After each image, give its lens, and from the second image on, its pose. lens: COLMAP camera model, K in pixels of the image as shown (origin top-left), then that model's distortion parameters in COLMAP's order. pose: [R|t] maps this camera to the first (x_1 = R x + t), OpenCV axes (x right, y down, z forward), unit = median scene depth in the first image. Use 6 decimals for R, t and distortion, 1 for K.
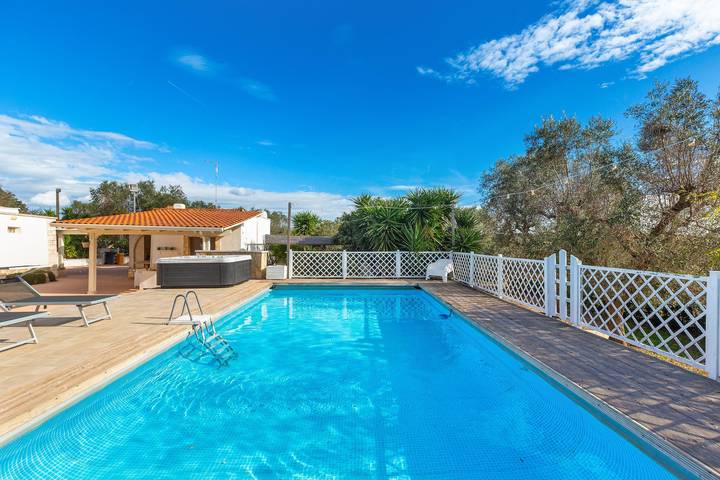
lens RADIAL K [[312.9, 0, 357.2], [0, 312.9, 242.7], [0, 0, 1]] dist [-0.028691, 0.001262]
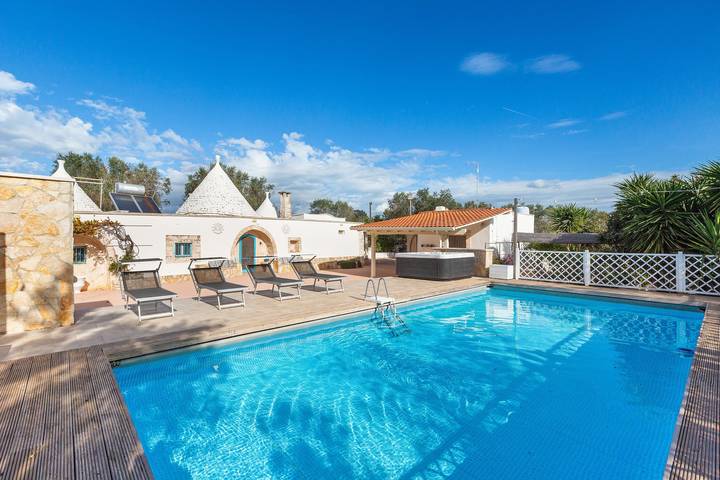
lens RADIAL K [[325.6, 0, 357.8], [0, 325.6, 239.5], [0, 0, 1]] dist [0.000562, -0.000432]
pose [[0.647269, -0.002752, -0.762257, 0.153569], [-0.000266, 0.999993, -0.003837, -0.000142], [0.762262, 0.002687, 0.647263, 0.008050]]
